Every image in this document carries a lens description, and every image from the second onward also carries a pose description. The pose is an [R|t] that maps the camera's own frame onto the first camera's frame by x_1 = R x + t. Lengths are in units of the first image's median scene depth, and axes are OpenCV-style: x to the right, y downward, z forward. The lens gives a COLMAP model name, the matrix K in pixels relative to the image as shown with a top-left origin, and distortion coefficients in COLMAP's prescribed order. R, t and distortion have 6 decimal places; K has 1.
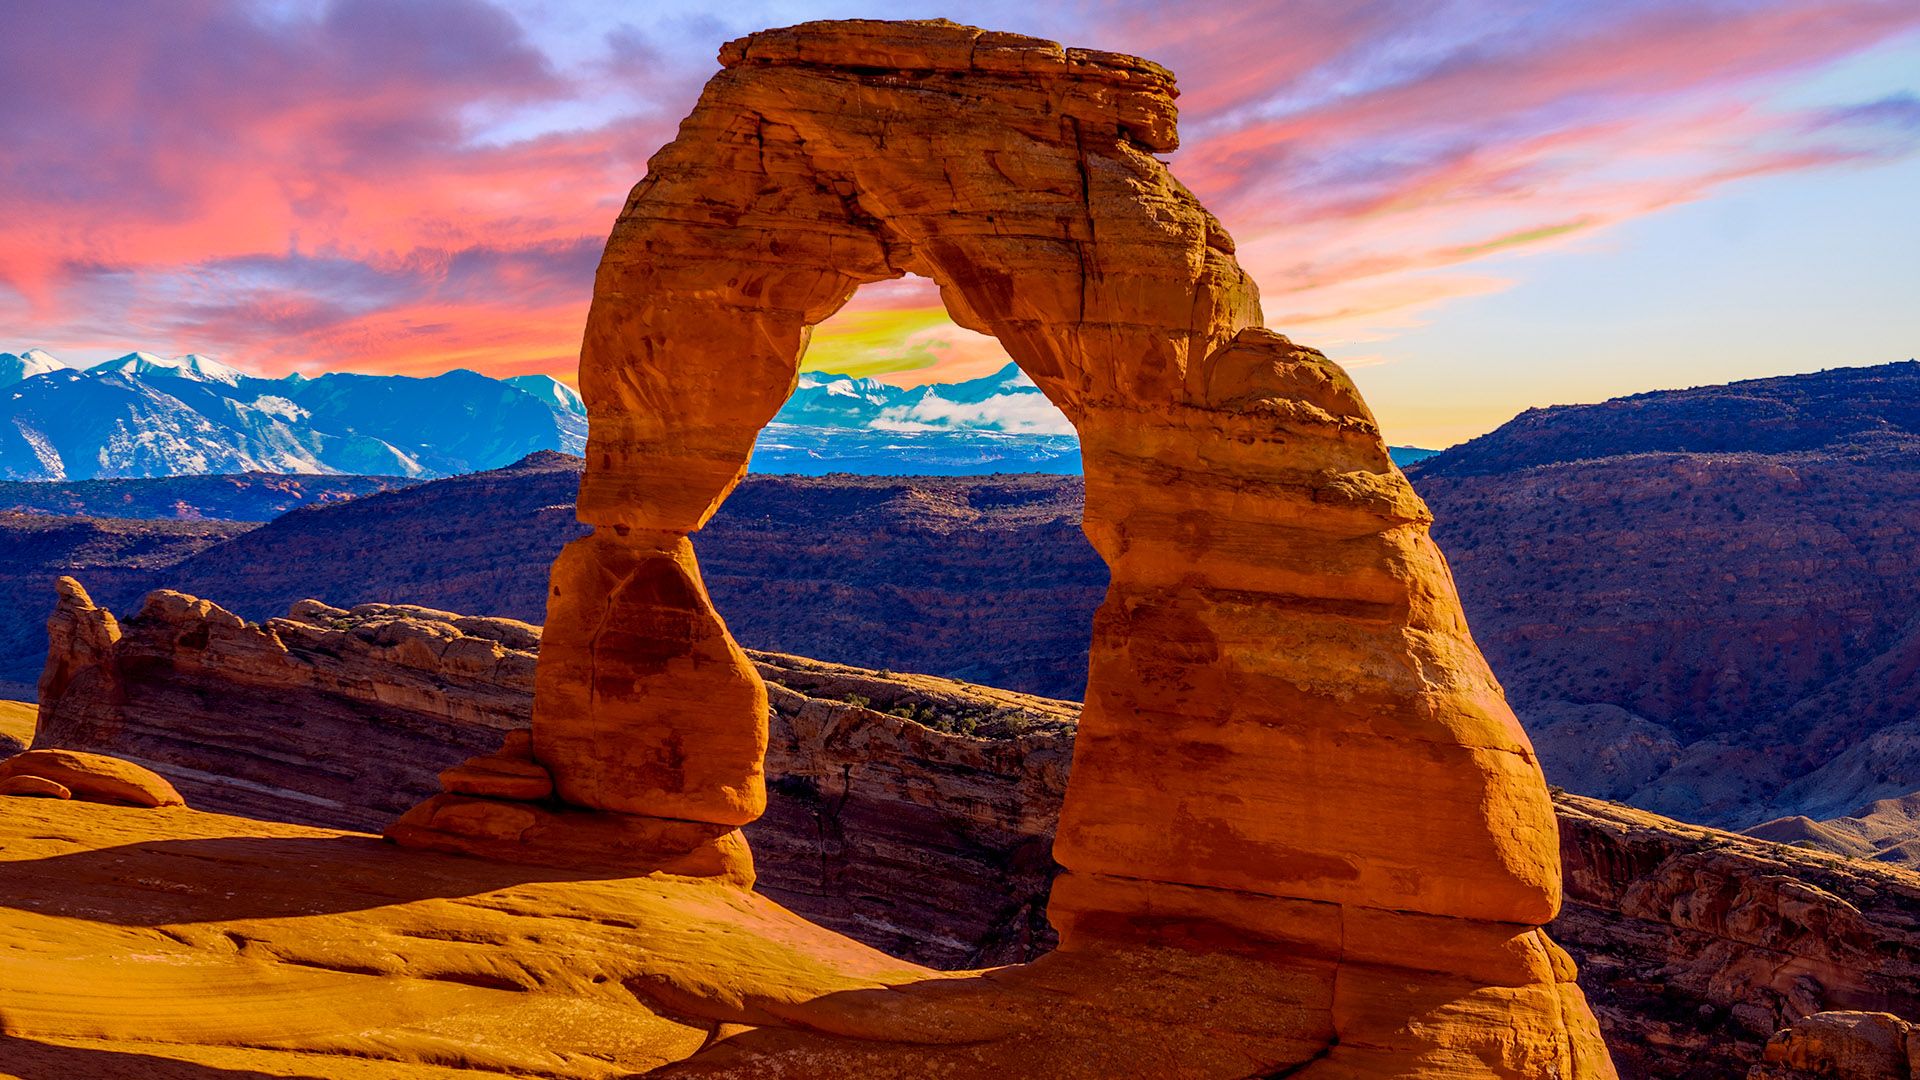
lens RADIAL K [[3867.9, 0, 960.0], [0, 3867.9, 540.0], [0, 0, 1]] dist [-0.027509, -0.074471]
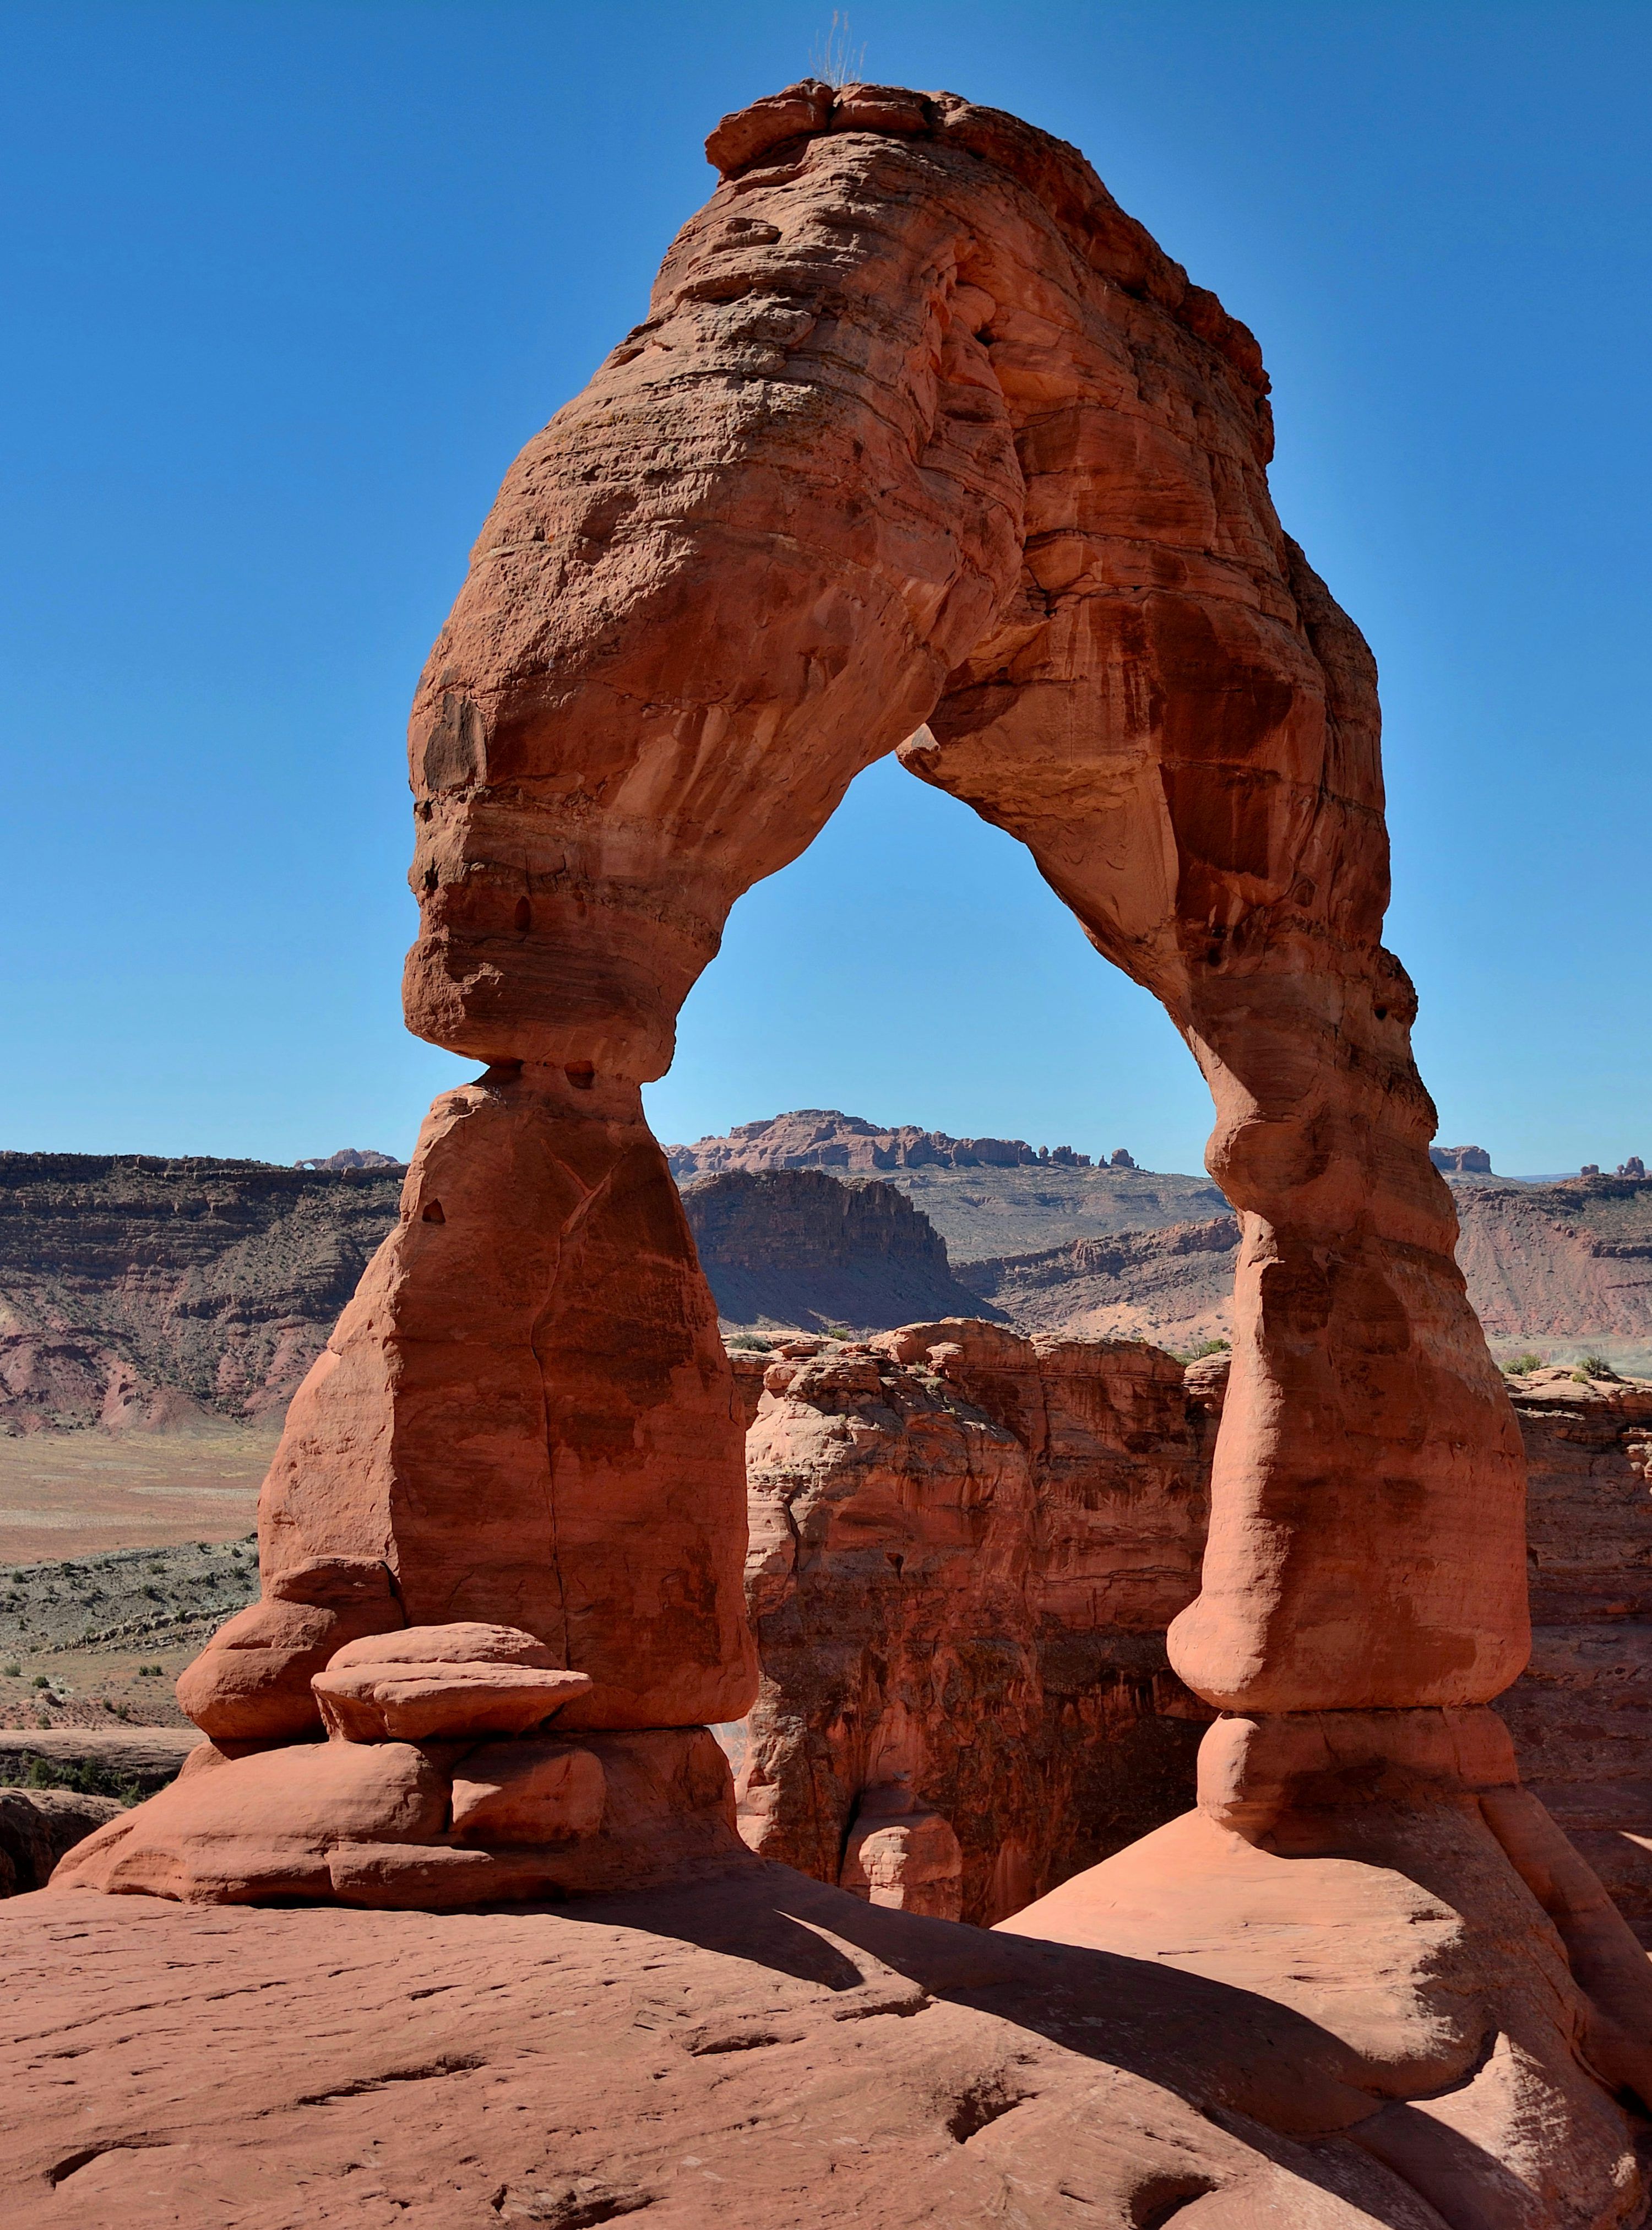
lens RADIAL K [[2792.3, 0, 1051.2], [0, 2792.3, 1153.7], [0, 0, 1]] dist [0.009326, -0.005997]
pose [[0.319760, 0.054850, 0.945910, -0.380031], [-0.006690, 0.998429, -0.055634, 0.024162], [-0.947475, 0.011461, 0.319624, 0.877567]]
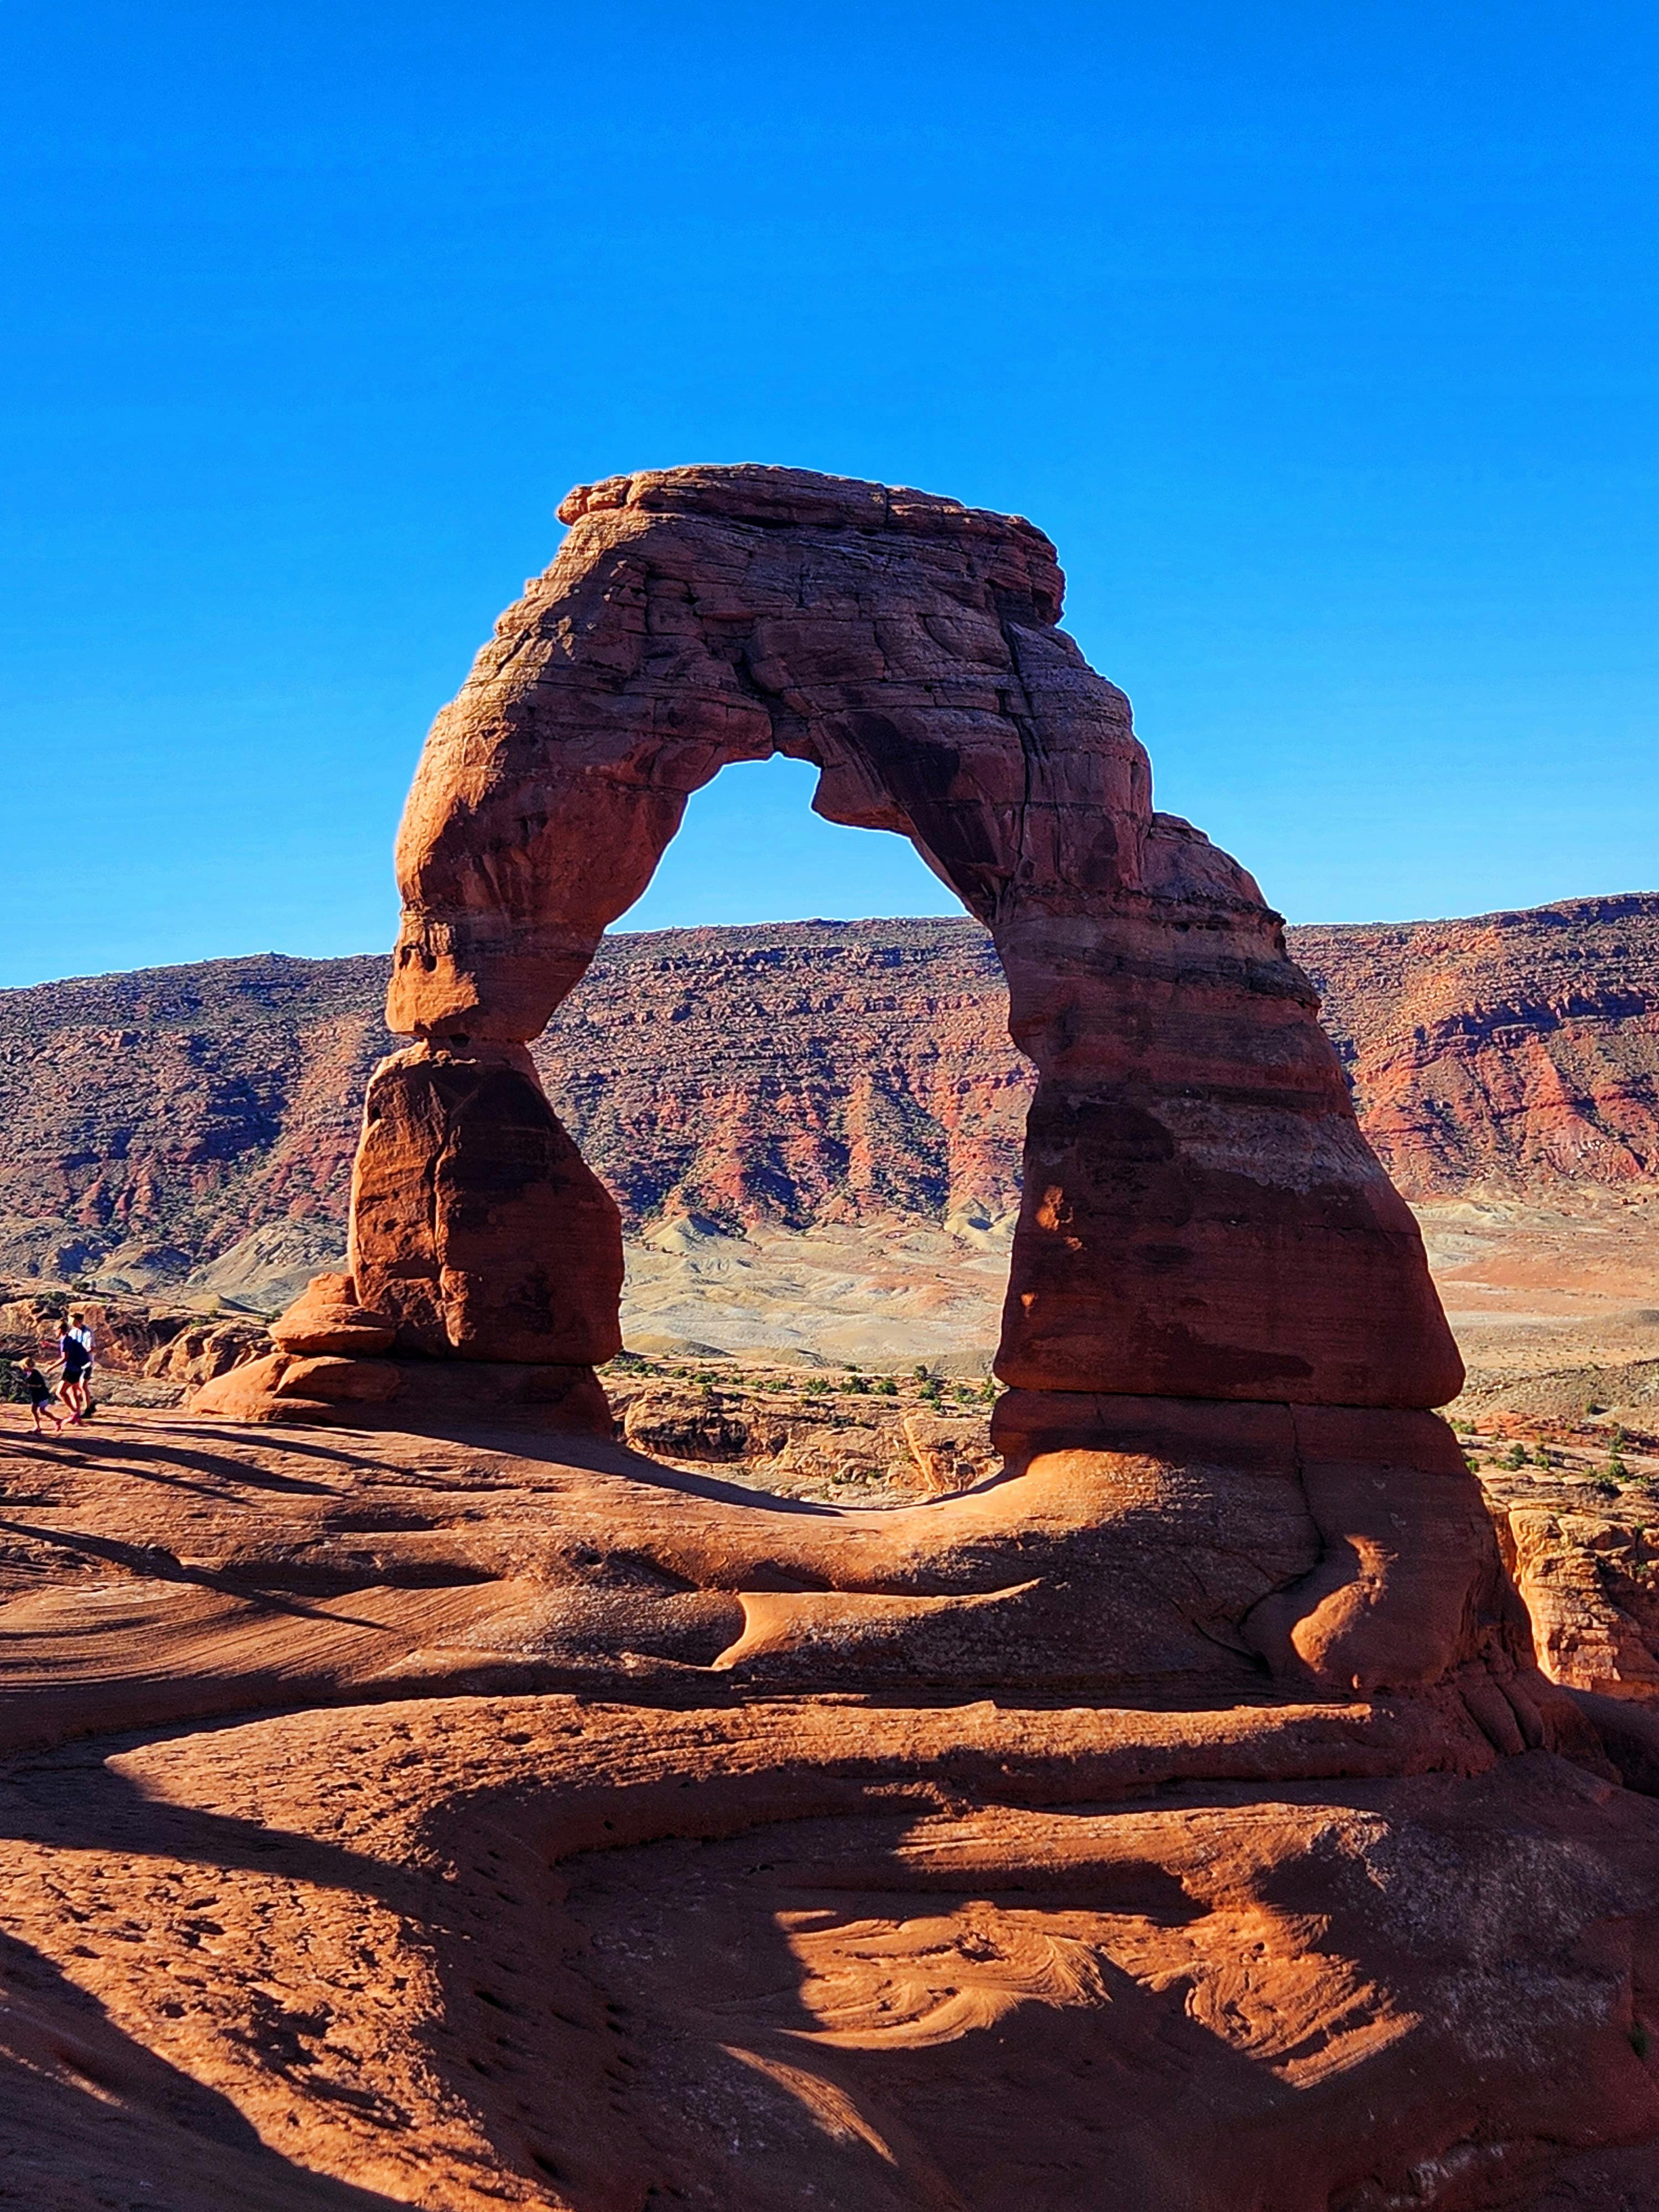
lens RADIAL K [[2838.7, 0, 845.8], [0, 2838.7, 1110.8], [0, 0, 1]] dist [0.076955, -0.011658]
pose [[0.899945, -0.032677, 0.434778, -0.300421], [0.029250, 0.999466, 0.014572, 0.006742], [-0.435022, -0.000397, 0.900420, 0.390389]]
